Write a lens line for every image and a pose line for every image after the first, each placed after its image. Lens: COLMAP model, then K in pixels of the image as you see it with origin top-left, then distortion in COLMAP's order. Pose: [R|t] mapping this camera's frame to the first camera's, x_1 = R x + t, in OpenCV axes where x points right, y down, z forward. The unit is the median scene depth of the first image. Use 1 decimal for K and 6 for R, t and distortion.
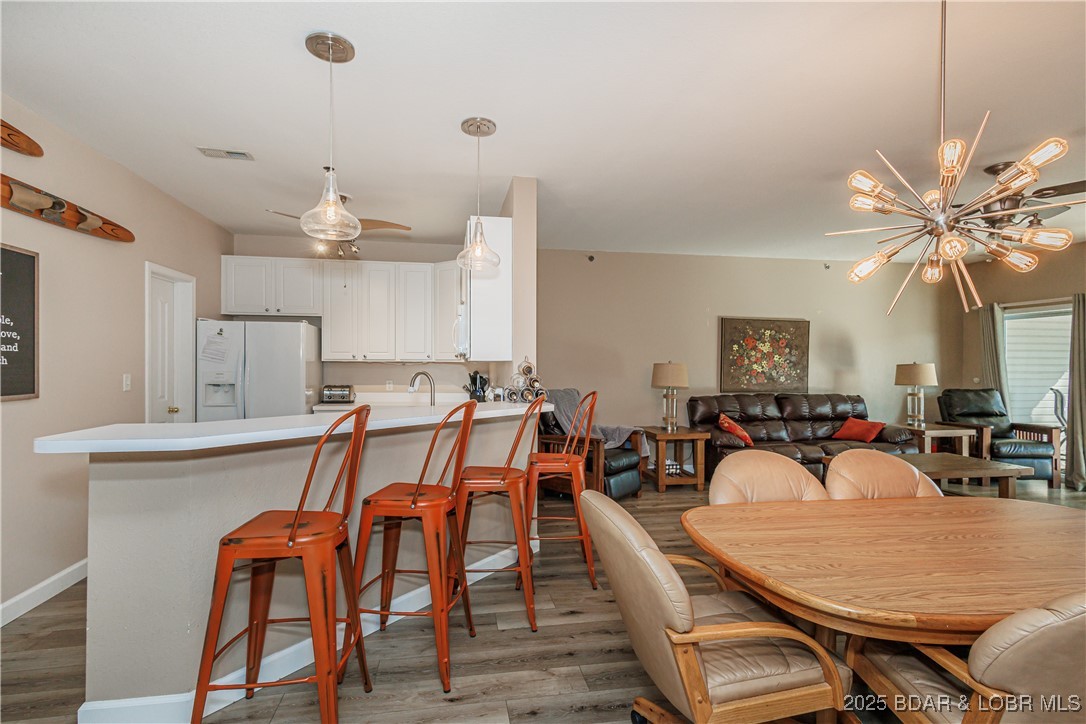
lens RADIAL K [[511.2, 0, 533.9], [0, 511.2, 362.6], [0, 0, 1]] dist [0.019918, -0.005438]
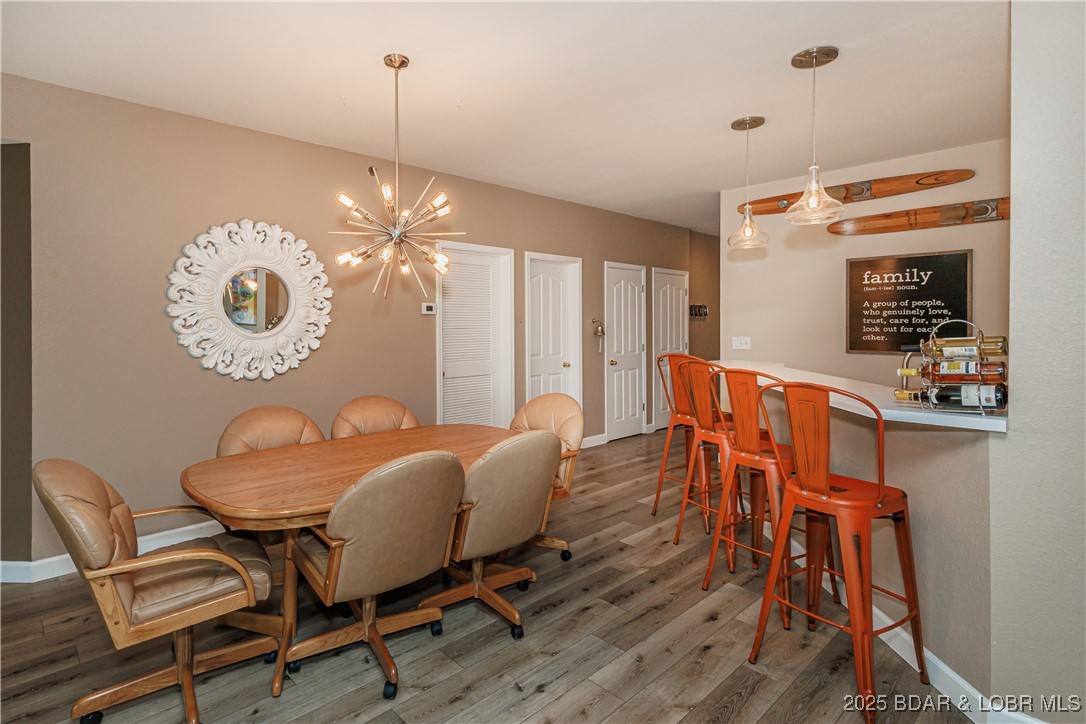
lens RADIAL K [[511.2, 0, 517.3], [0, 511.2, 330.4], [0, 0, 1]] dist [0.019918, -0.005438]
pose [[-0.842231, 0.001726, -0.539115, 0.398839], [-0.003534, 0.999956, 0.008723, -0.002929], [0.539106, 0.009252, -0.842187, 0.758554]]
